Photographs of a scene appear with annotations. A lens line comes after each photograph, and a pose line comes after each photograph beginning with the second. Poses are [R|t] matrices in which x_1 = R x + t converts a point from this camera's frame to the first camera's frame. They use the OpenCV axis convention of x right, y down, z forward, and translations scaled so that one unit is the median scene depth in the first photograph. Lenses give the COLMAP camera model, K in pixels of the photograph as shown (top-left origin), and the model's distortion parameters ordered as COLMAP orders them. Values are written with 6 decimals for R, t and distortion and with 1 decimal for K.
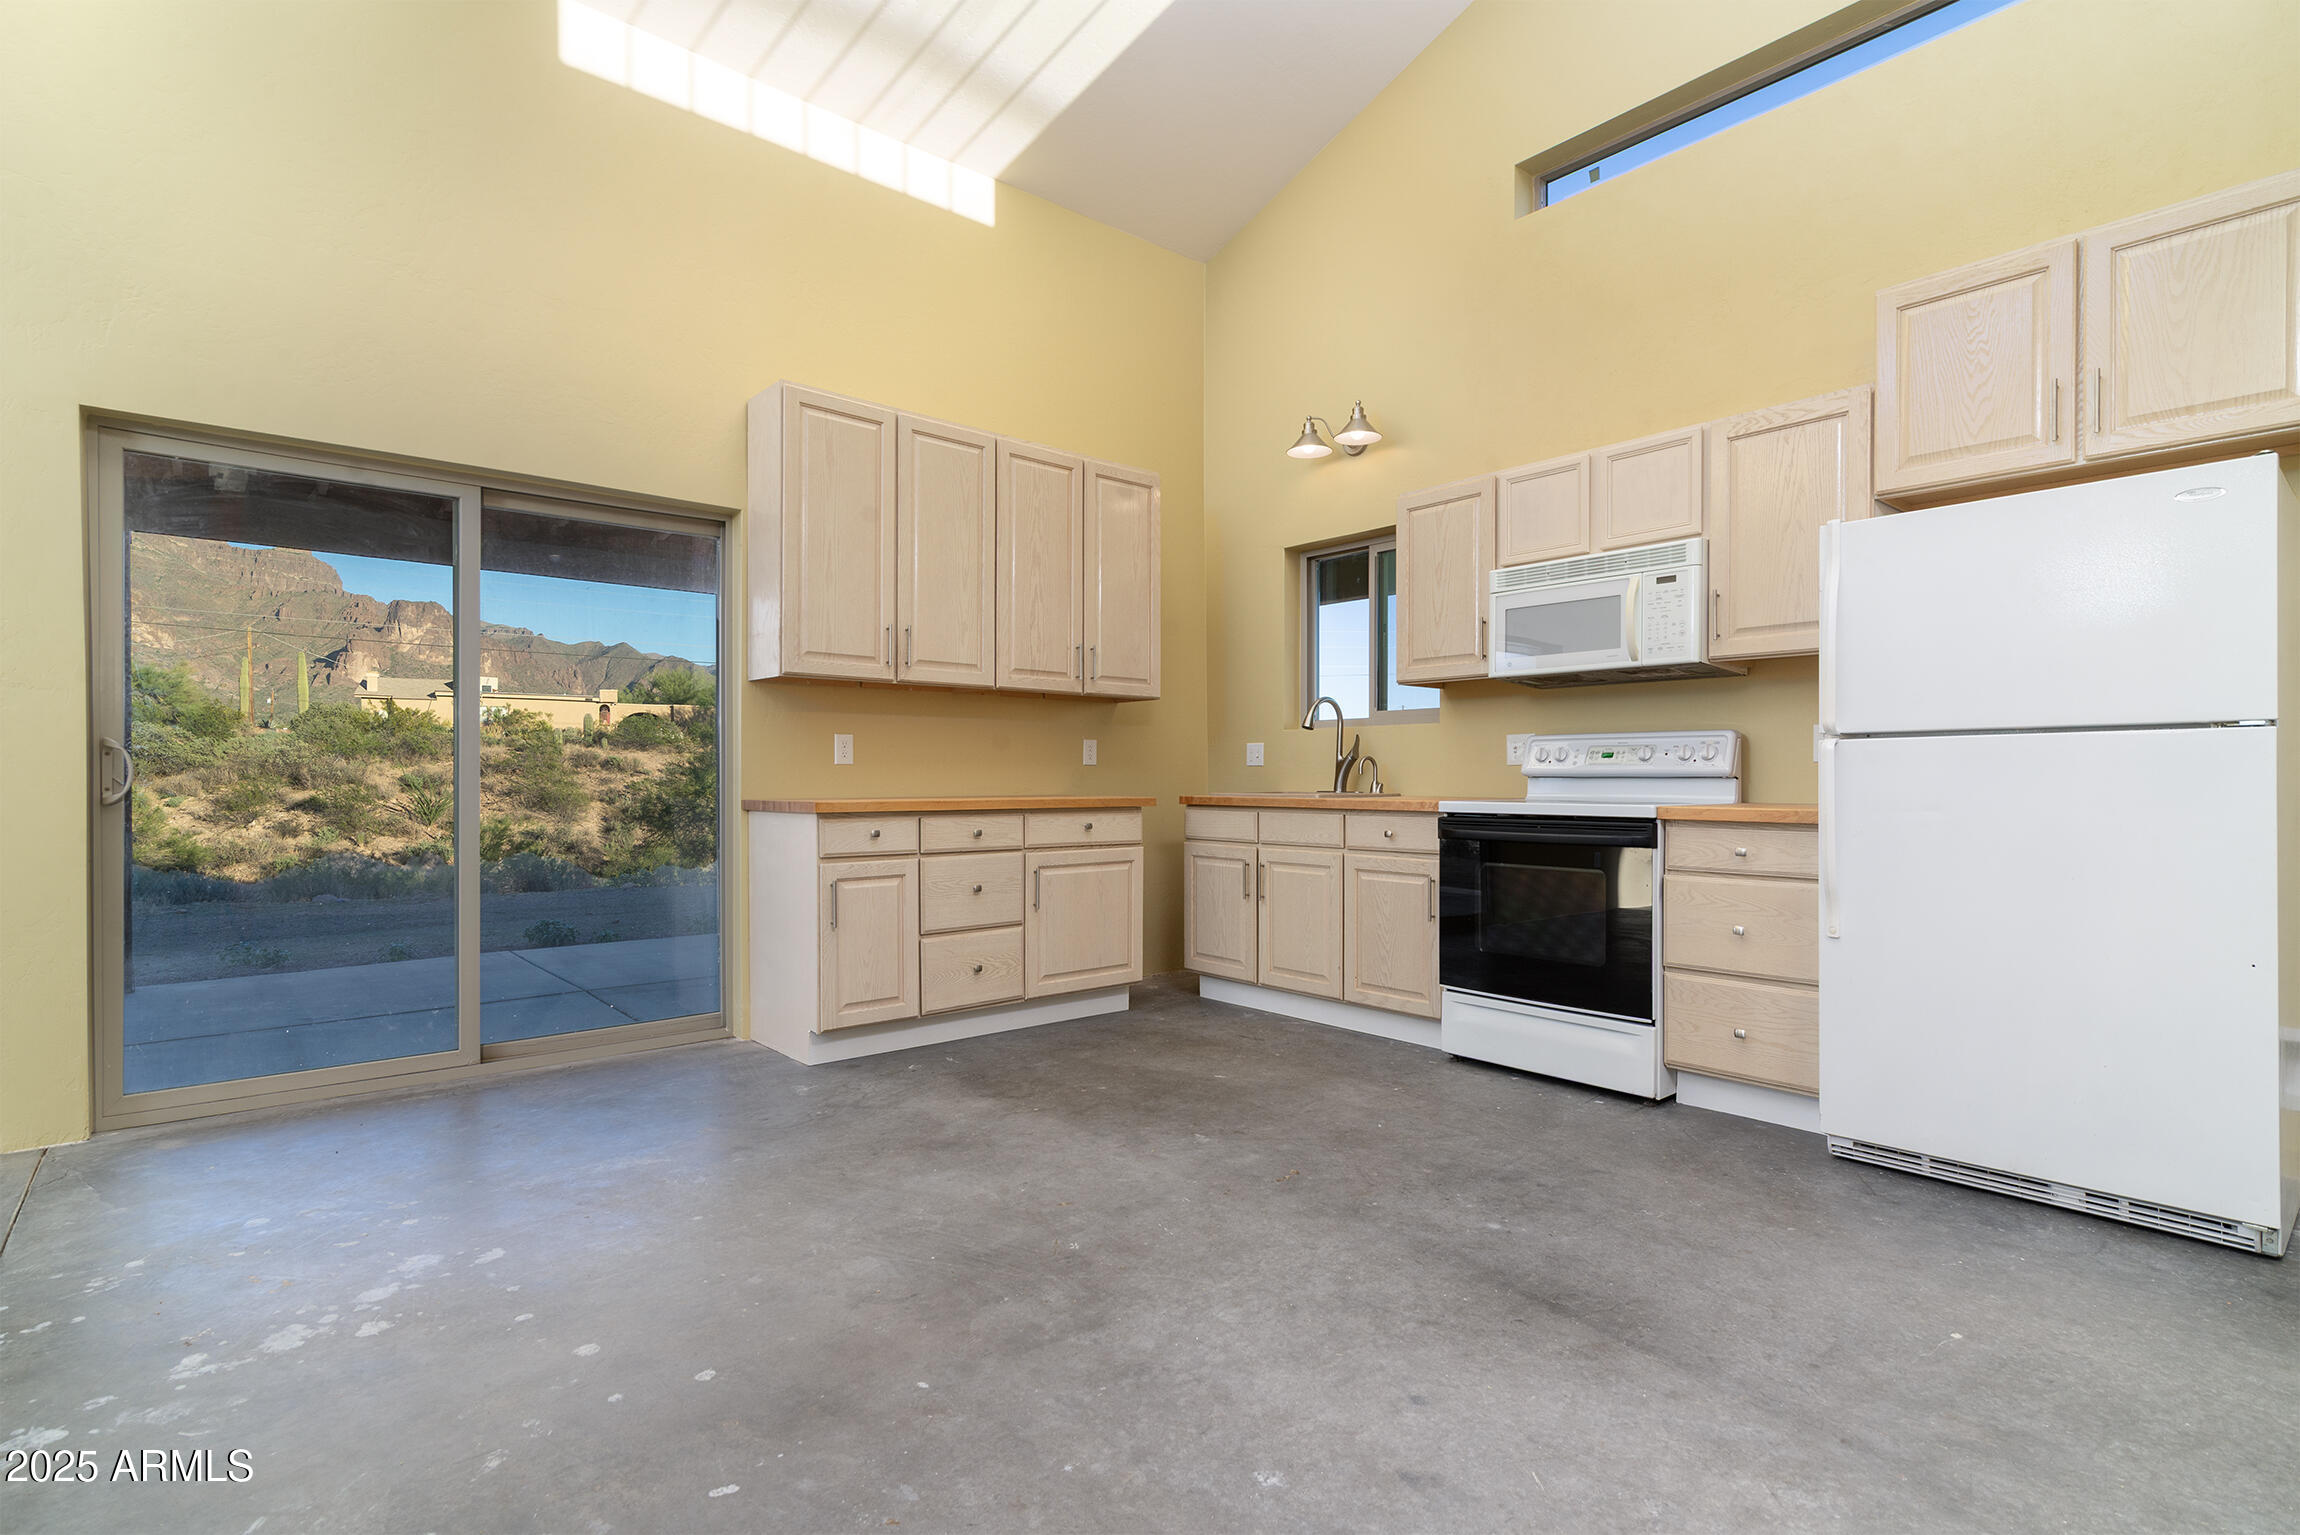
lens RADIAL K [[1092.1, 0, 1134.7], [0, 1092.1, 785.7], [0, 0, 1]] dist [0.003320, 0.000347]
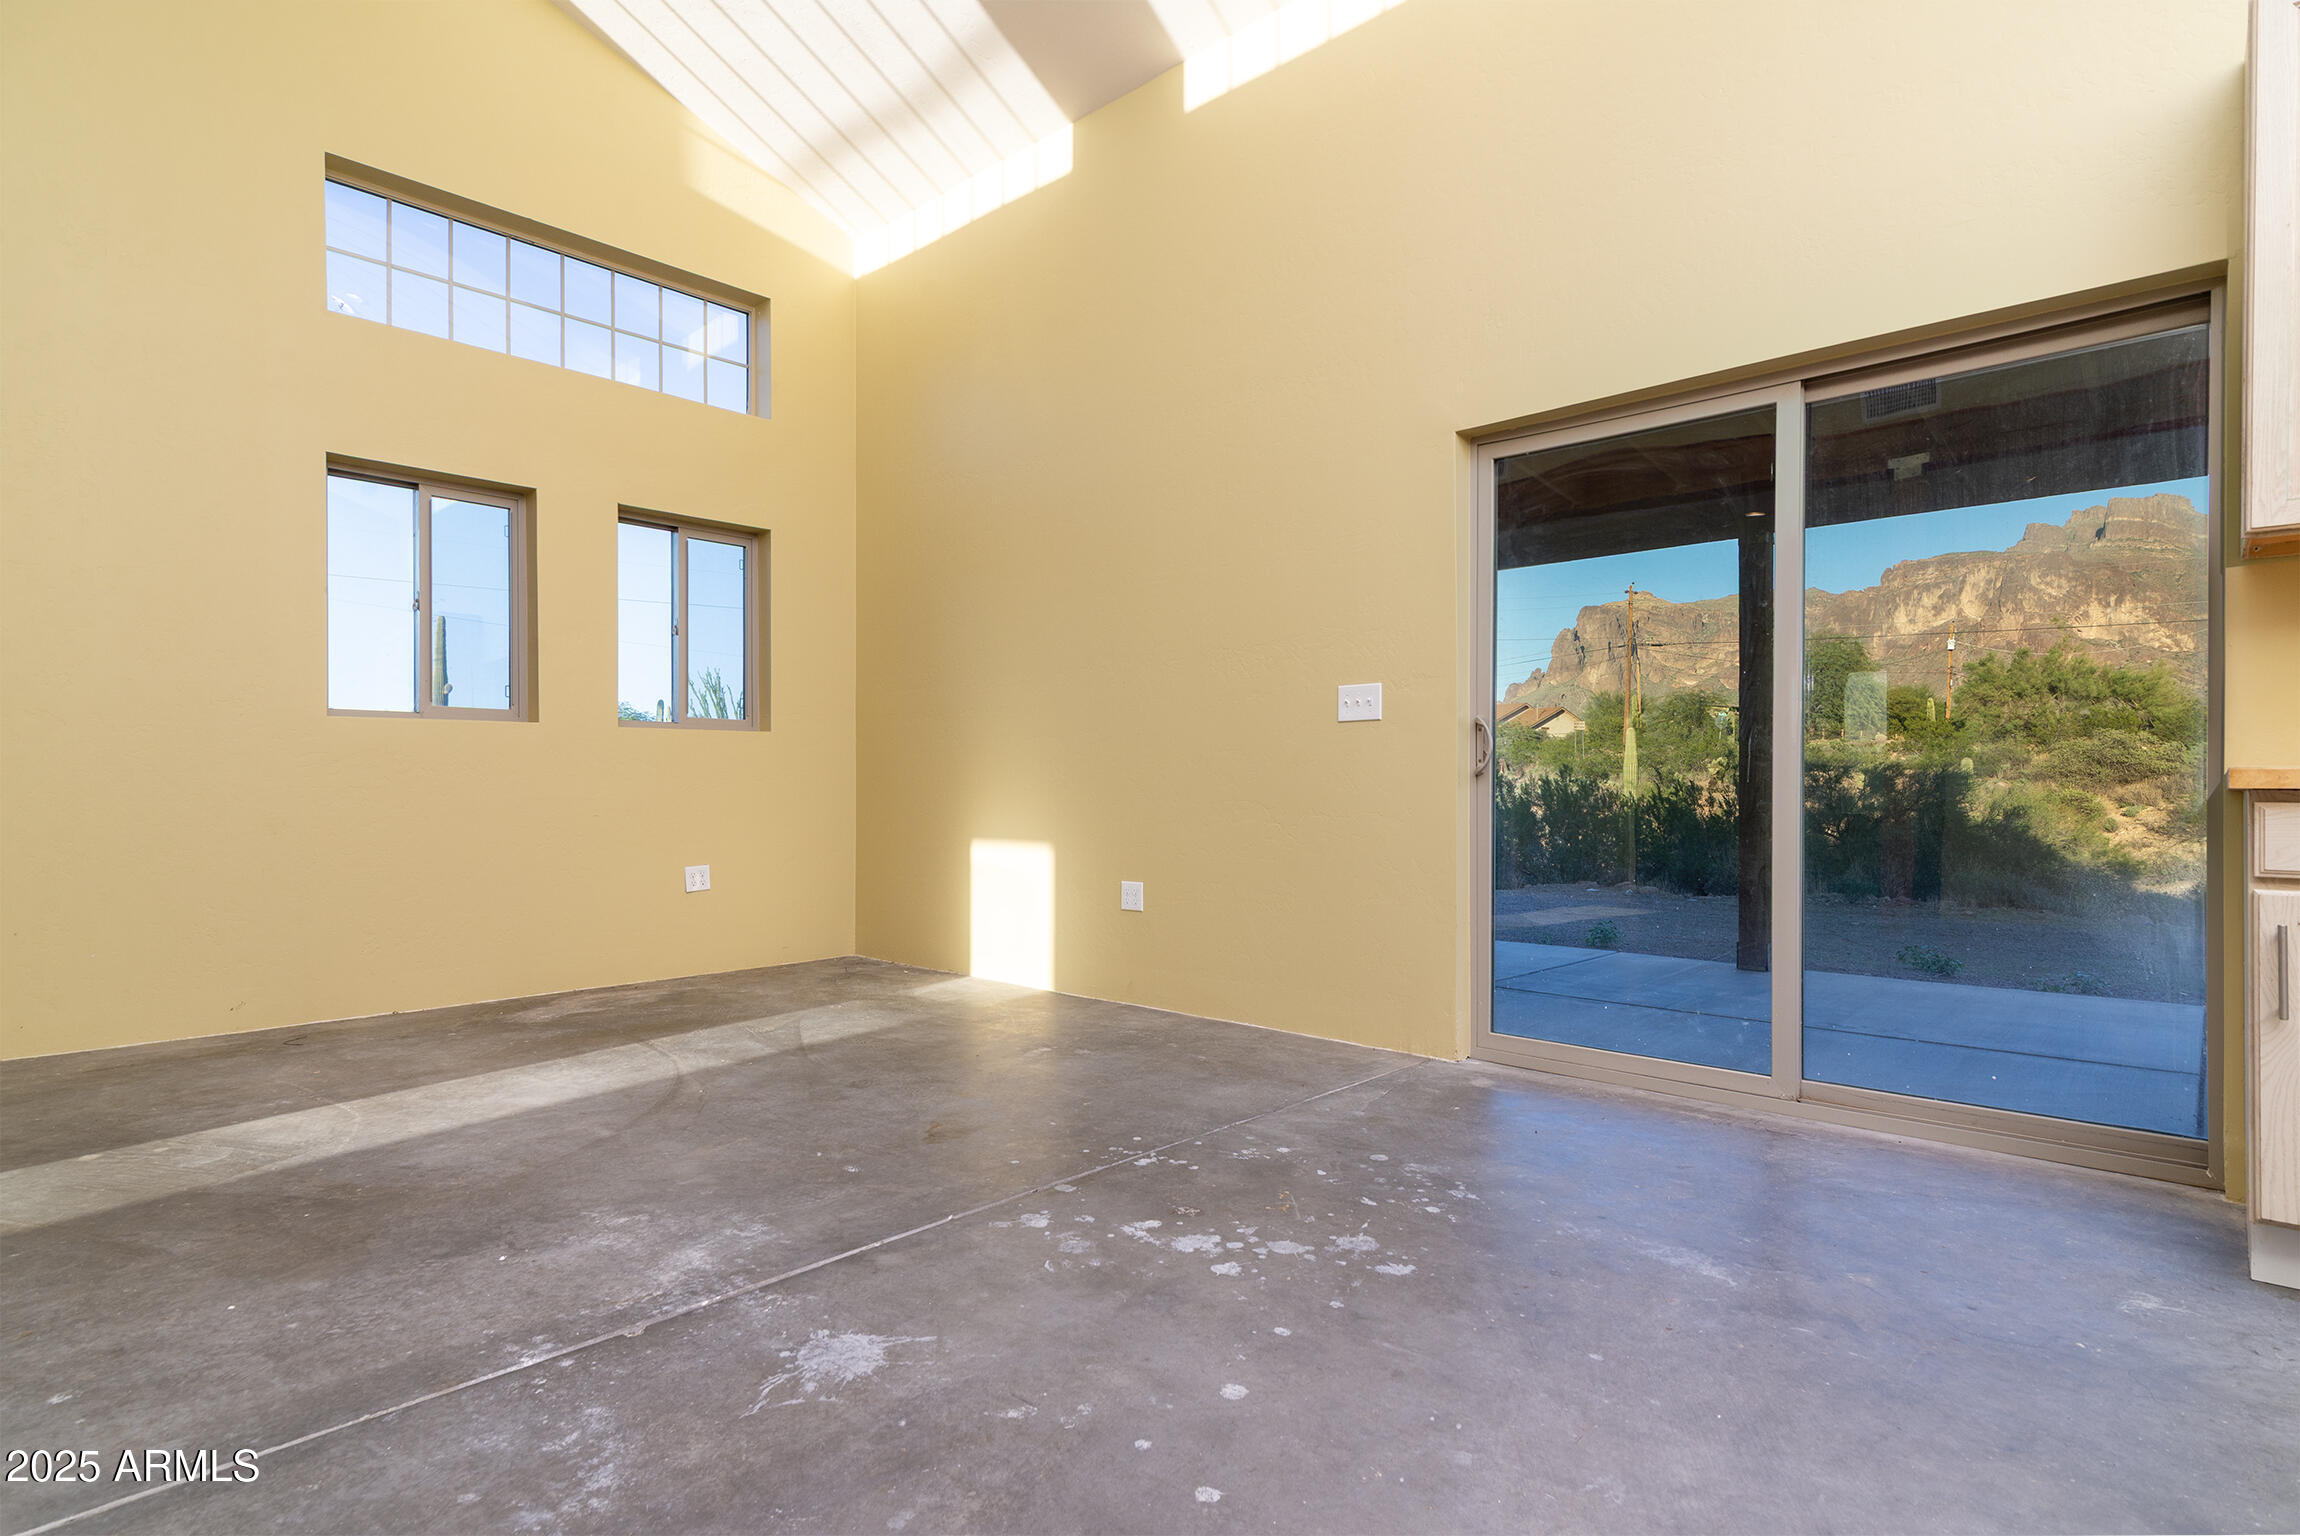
lens RADIAL K [[1177.3, 0, 1148.8], [0, 1177.3, 774.0], [0, 0, 1]] dist [0.007779, -0.001938]
pose [[0.128933, -0.010655, -0.991596, 0.199634], [-0.009543, 0.999883, -0.011984, 0.030537], [0.991607, 0.011008, 0.128816, 0.424720]]
